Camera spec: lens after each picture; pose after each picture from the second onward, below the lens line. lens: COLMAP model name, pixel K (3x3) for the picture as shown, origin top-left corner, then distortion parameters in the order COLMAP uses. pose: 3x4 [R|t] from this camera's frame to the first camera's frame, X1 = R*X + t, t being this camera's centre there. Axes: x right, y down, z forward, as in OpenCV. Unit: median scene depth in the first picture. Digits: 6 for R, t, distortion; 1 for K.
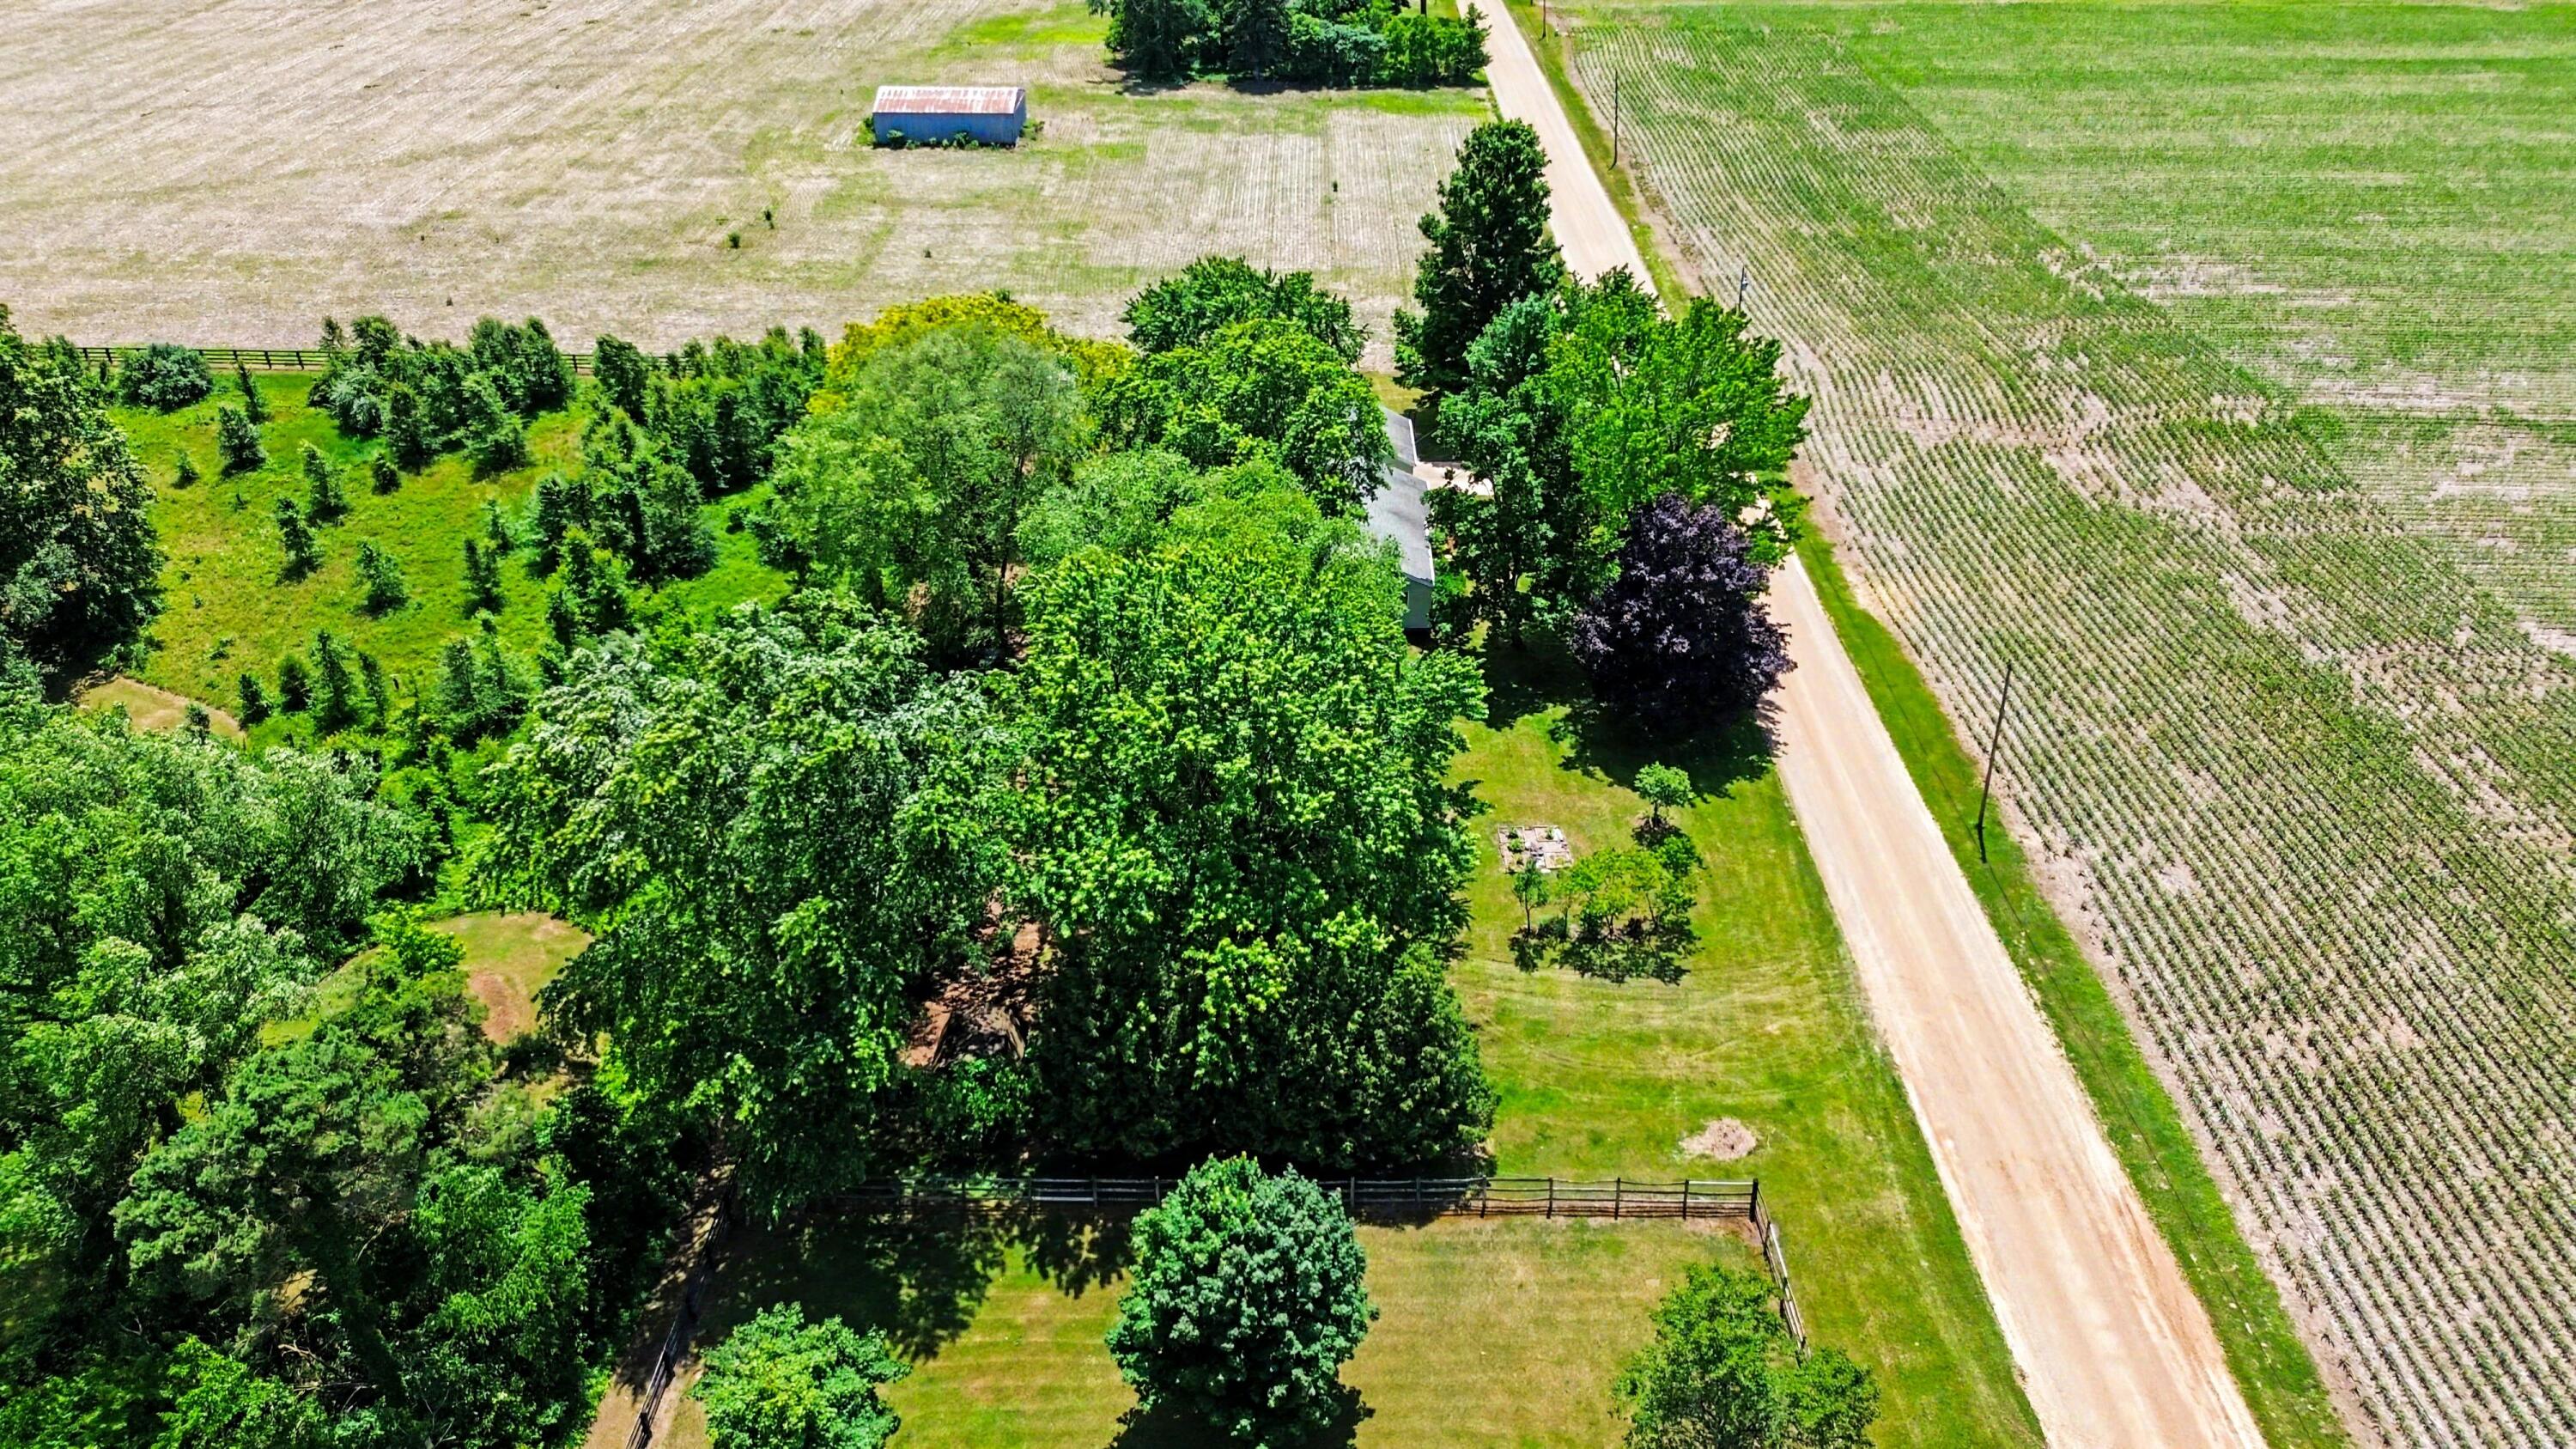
lens RADIAL K [[1733.0, 0, 1288.0], [0, 1733.0, 724.5], [0, 0, 1]] dist [0.078110, -0.078556]
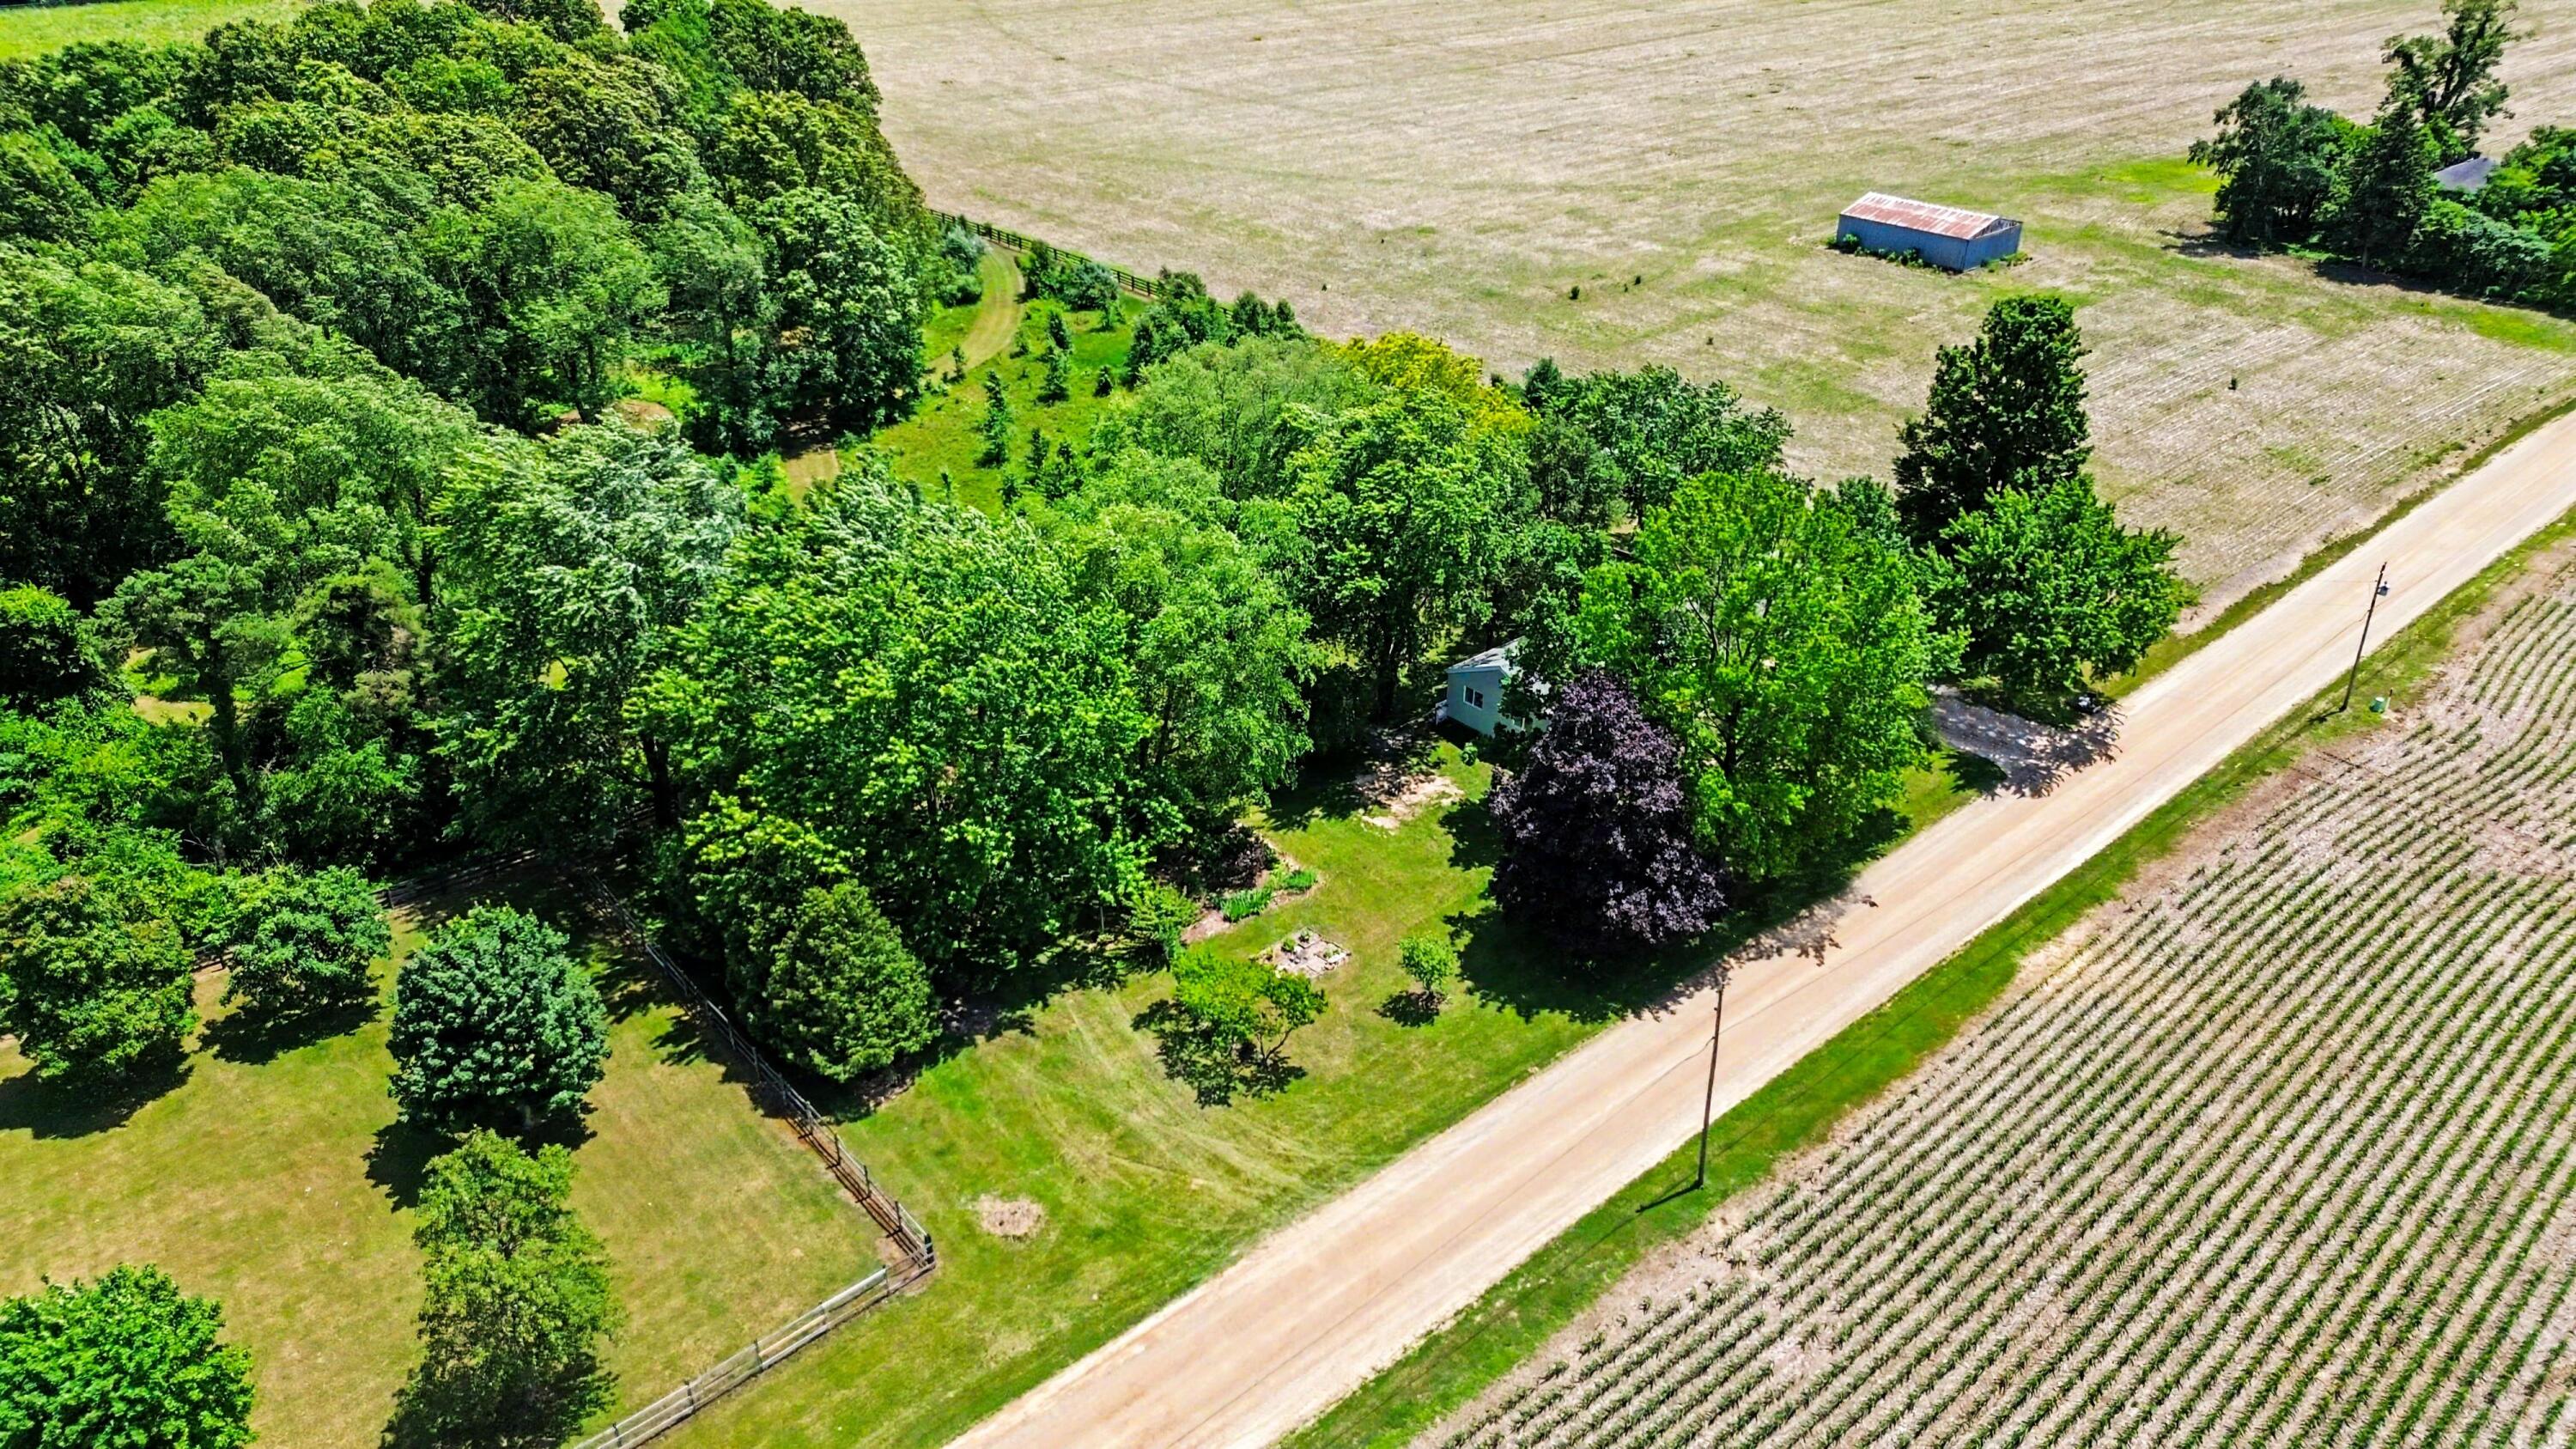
lens RADIAL K [[1733.0, 0, 1288.0], [0, 1733.0, 724.5], [0, 0, 1]] dist [0.078110, -0.078556]
pose [[0.678270, 0.364708, -0.637917, 0.664999], [-0.399034, 0.911790, 0.097010, -0.128292], [0.617026, 0.188752, 0.763971, 0.227008]]
